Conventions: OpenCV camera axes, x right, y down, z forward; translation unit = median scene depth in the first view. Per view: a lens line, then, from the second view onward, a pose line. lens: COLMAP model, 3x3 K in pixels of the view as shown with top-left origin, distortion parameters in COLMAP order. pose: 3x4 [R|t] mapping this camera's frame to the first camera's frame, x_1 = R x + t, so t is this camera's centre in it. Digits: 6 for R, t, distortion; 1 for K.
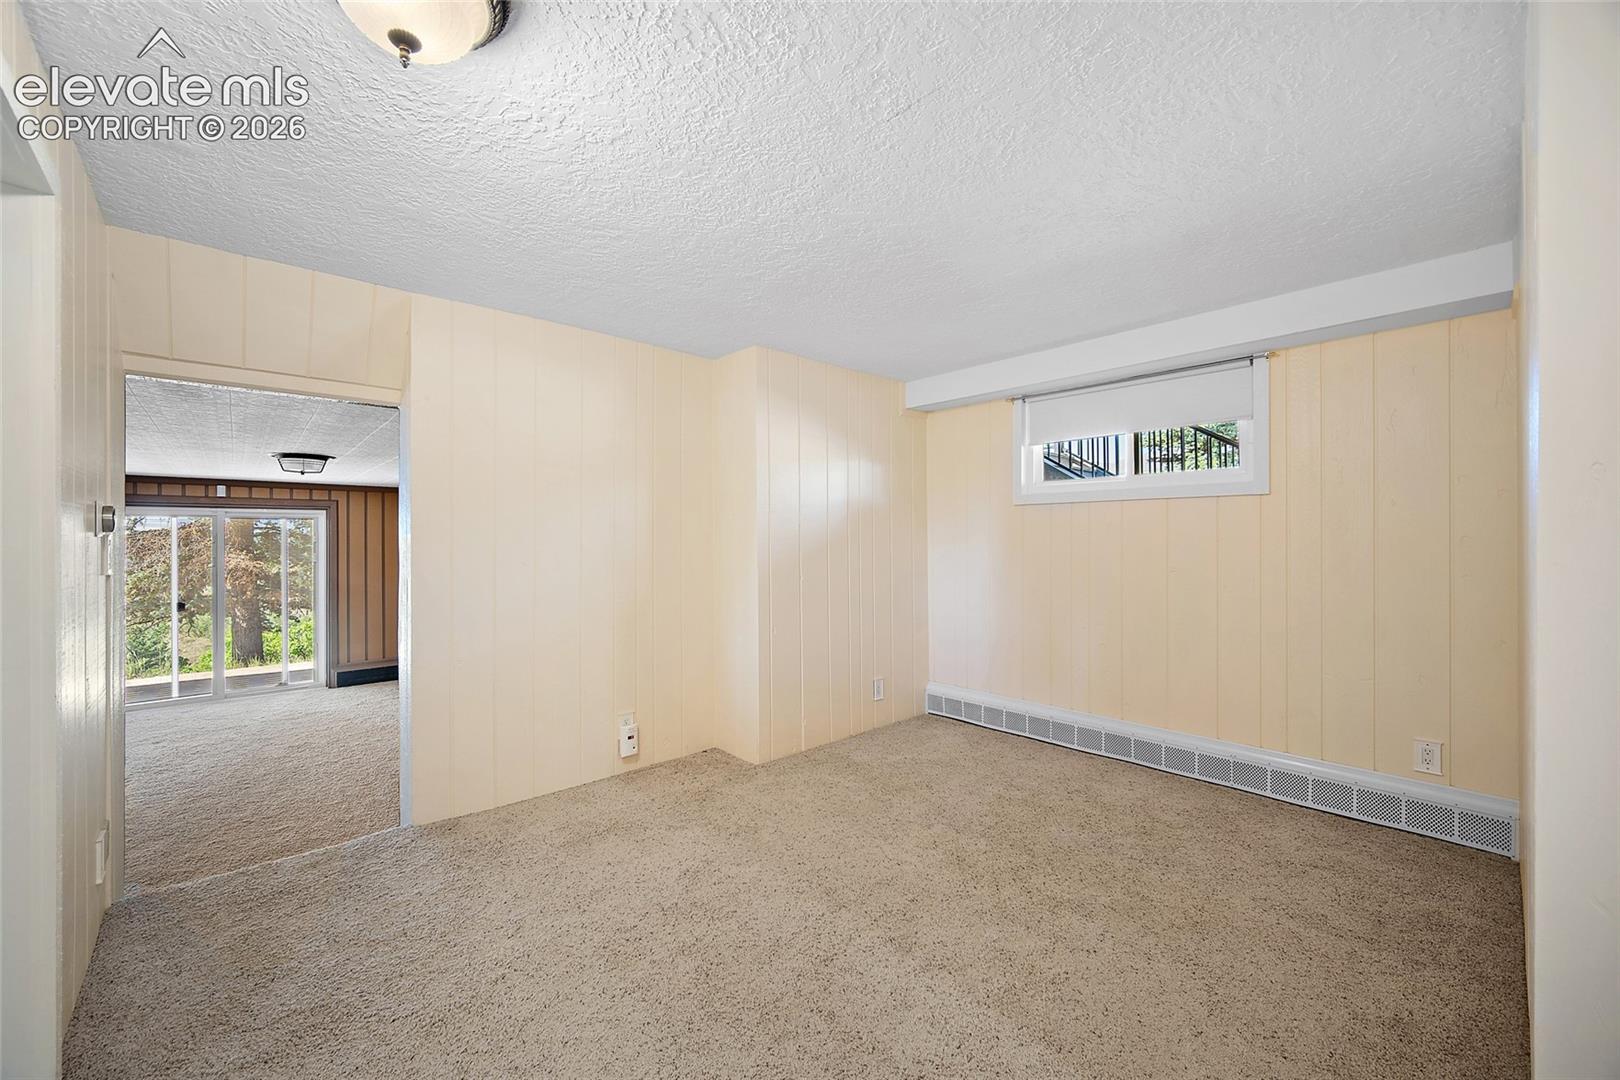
lens RADIAL K [[636.3, 0, 808.7], [0, 636.3, 539.0], [0, 0, 1]] dist [-0.000905, 0.000047]
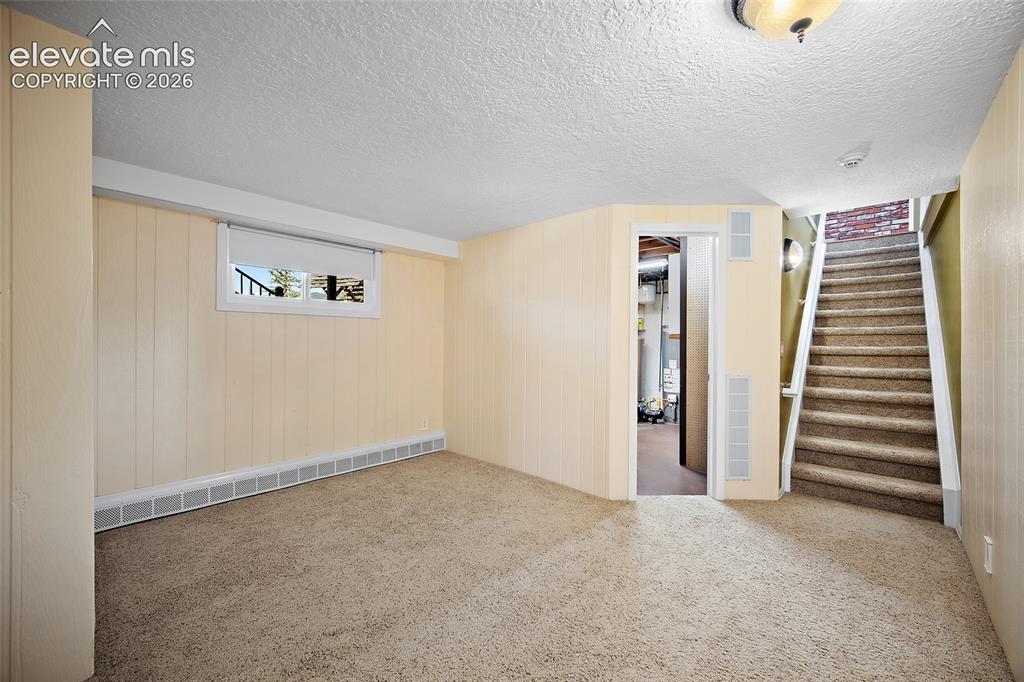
lens RADIAL K [[402.2, 0, 510.3], [0, 402.2, 342.3], [0, 0, 1]] dist [-0.000905, 0.000047]
pose [[-0.092101, -0.002632, 0.995746, -0.476680], [-0.004770, 0.999986, 0.002202, 0.000995], [-0.995738, -0.004547, -0.092112, 0.534475]]
